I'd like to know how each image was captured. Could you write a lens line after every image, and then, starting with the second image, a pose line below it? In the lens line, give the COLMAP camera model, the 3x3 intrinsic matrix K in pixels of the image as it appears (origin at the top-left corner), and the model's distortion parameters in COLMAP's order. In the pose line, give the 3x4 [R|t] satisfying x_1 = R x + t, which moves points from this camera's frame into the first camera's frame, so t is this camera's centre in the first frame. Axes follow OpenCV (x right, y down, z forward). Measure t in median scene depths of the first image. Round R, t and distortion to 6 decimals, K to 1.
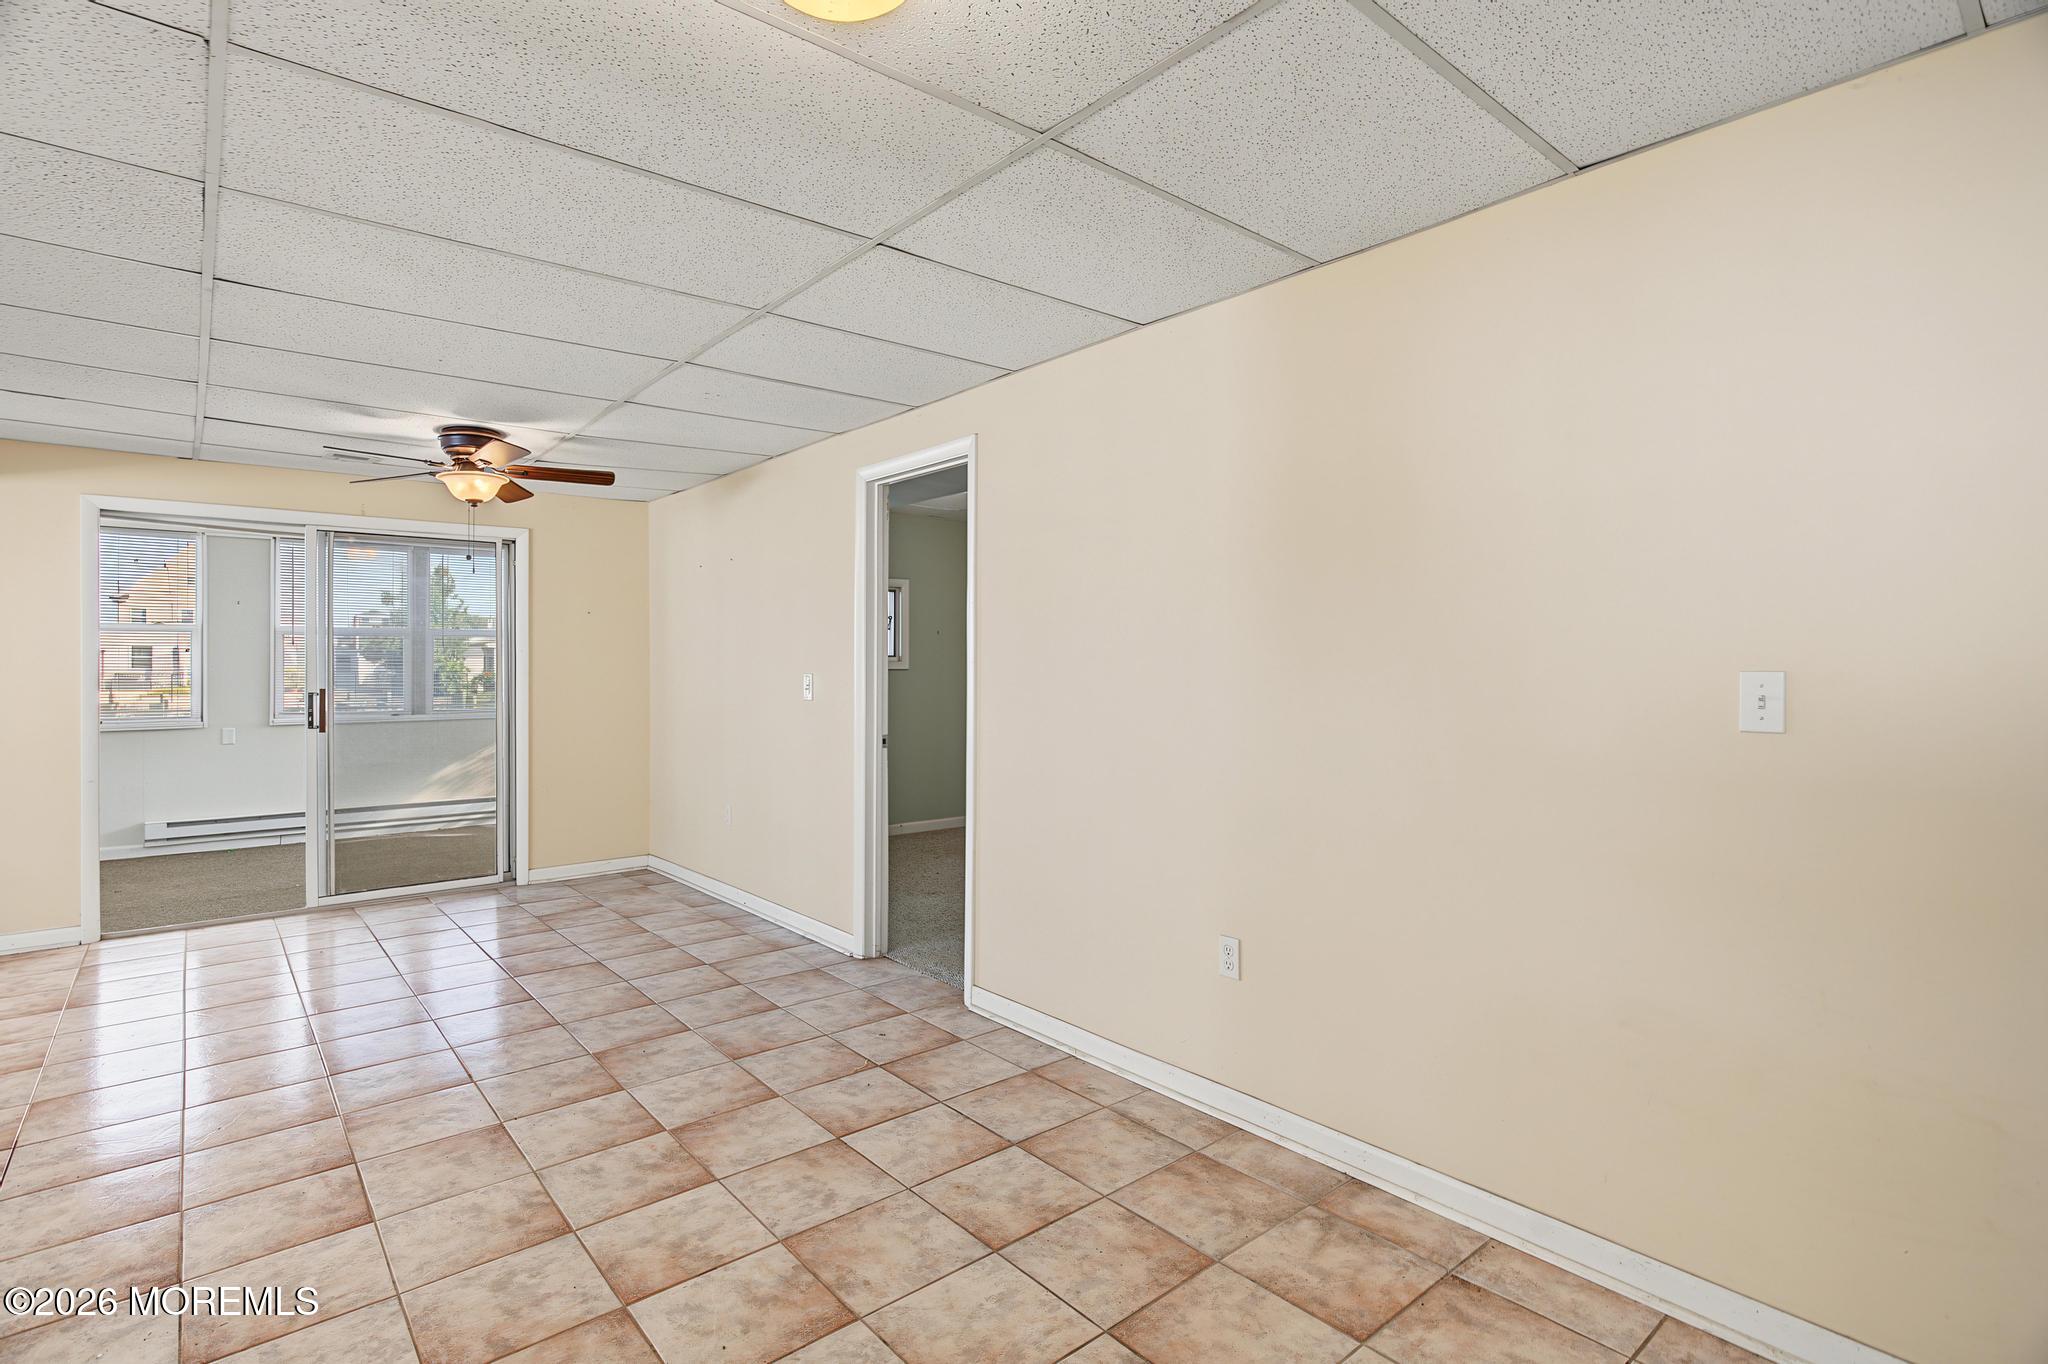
lens RADIAL K [[988.0, 0, 1027.1], [0, 988.0, 664.7], [0, 0, 1]] dist [-0.009036, 0.004843]
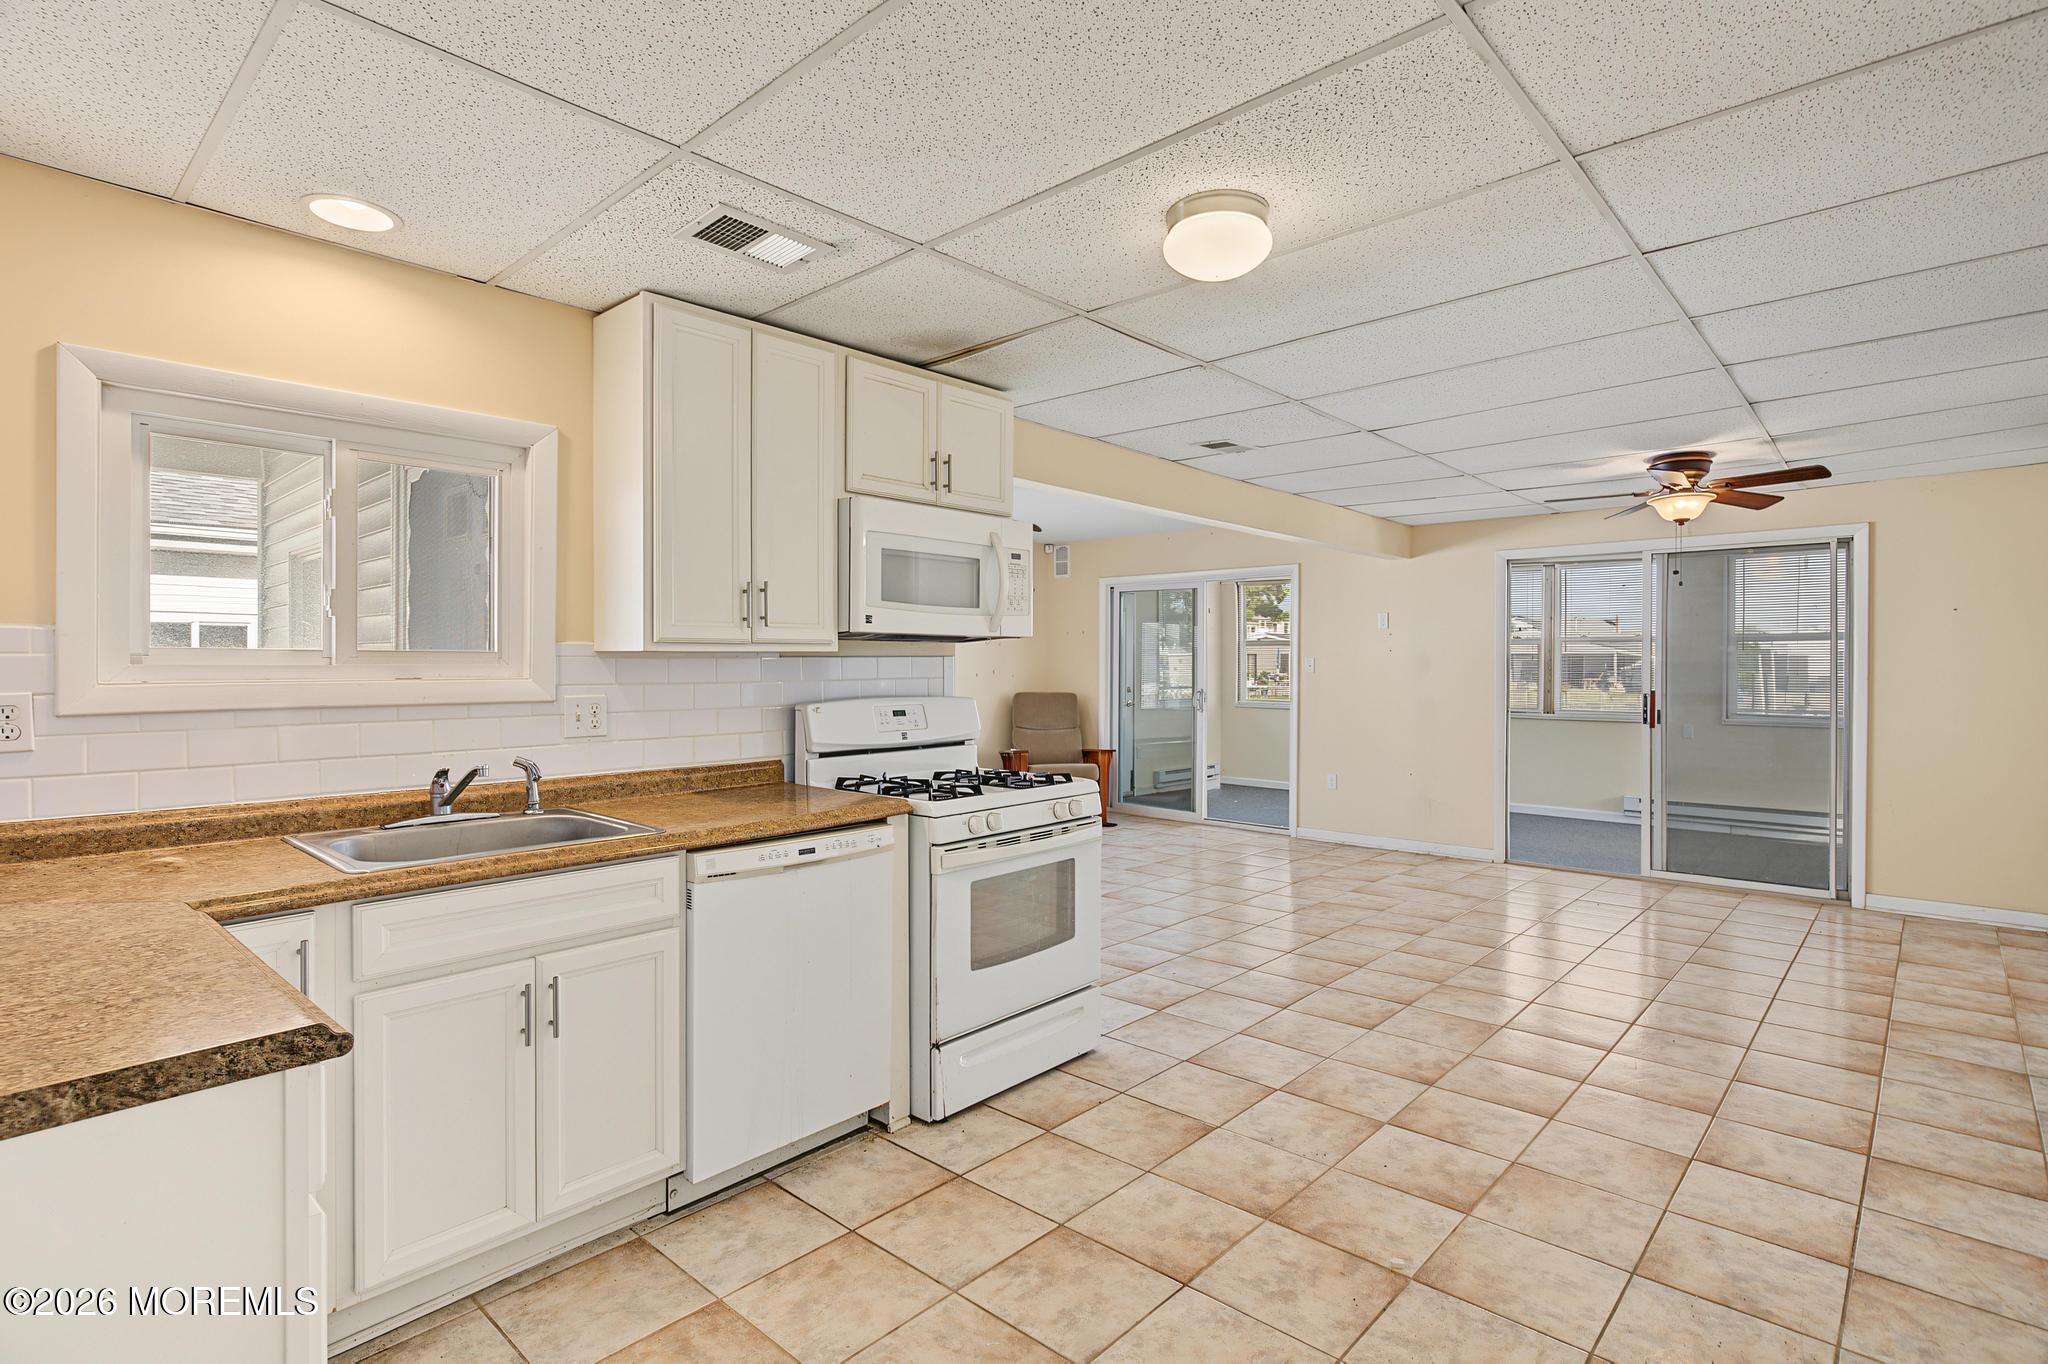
lens RADIAL K [[1002.3, 0, 1023.2], [0, 1002.3, 673.9], [0, 0, 1]] dist [-0.001767, 0.003775]
pose [[0.121950, 0.006707, -0.992514, 0.564456], [-0.002485, 0.999976, 0.006452, -0.002349], [0.992533, 0.001680, 0.121964, 0.179020]]
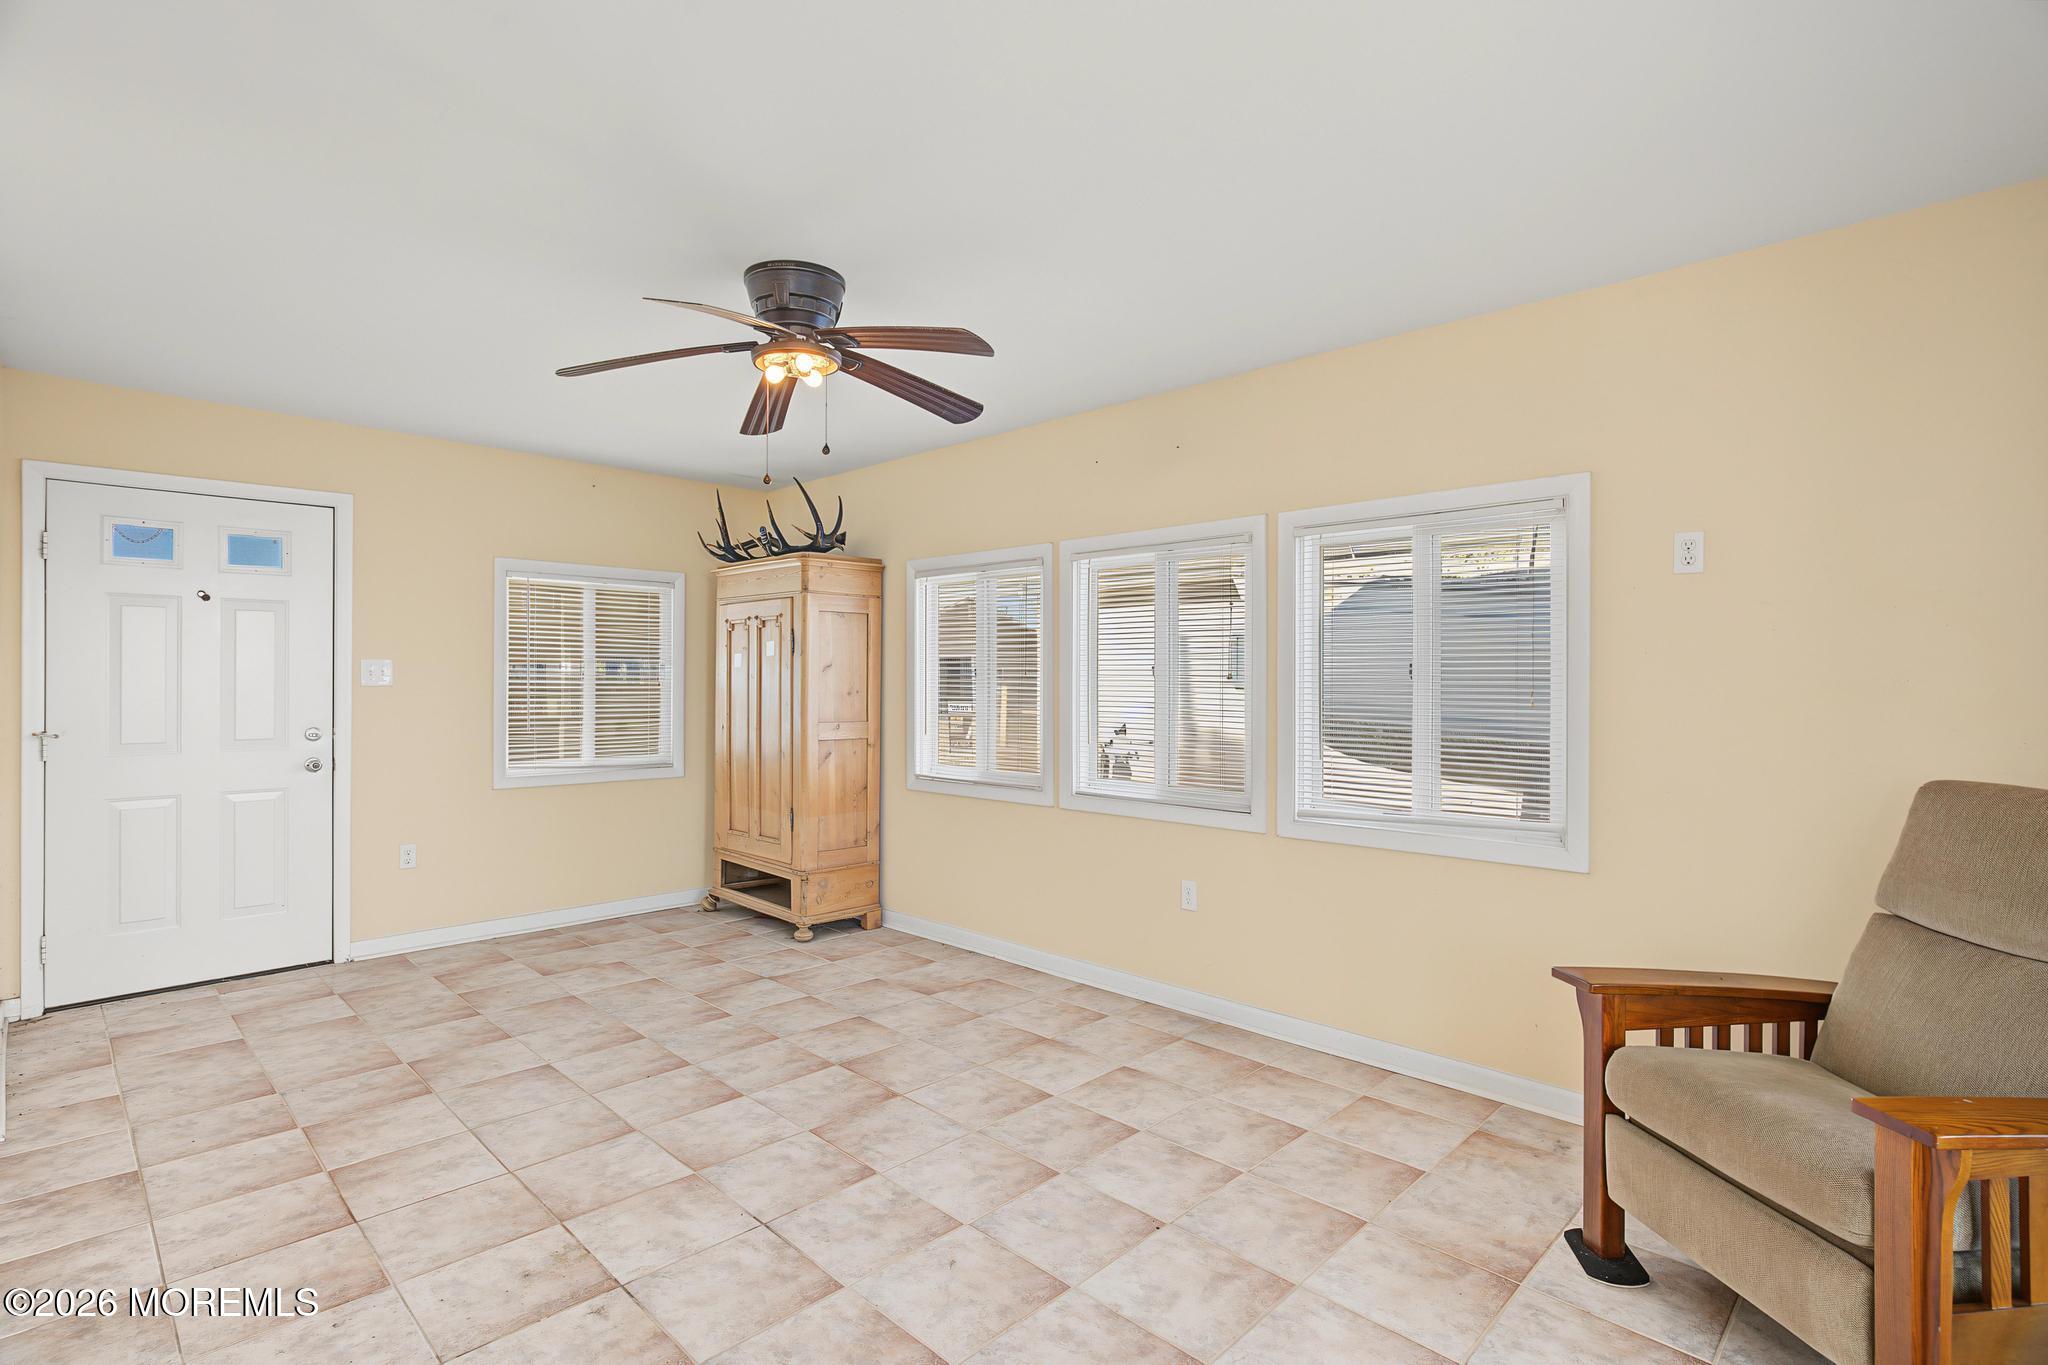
lens RADIAL K [[988.0, 0, 1020.3], [0, 988.0, 670.6], [0, 0, 1]] dist [-0.009036, 0.004843]
pose [[-0.996073, -0.007528, -0.088217, -1.388889], [-0.007256, 0.999968, -0.003412, -0.004256], [0.088240, -0.002758, -0.996095, 1.102800]]
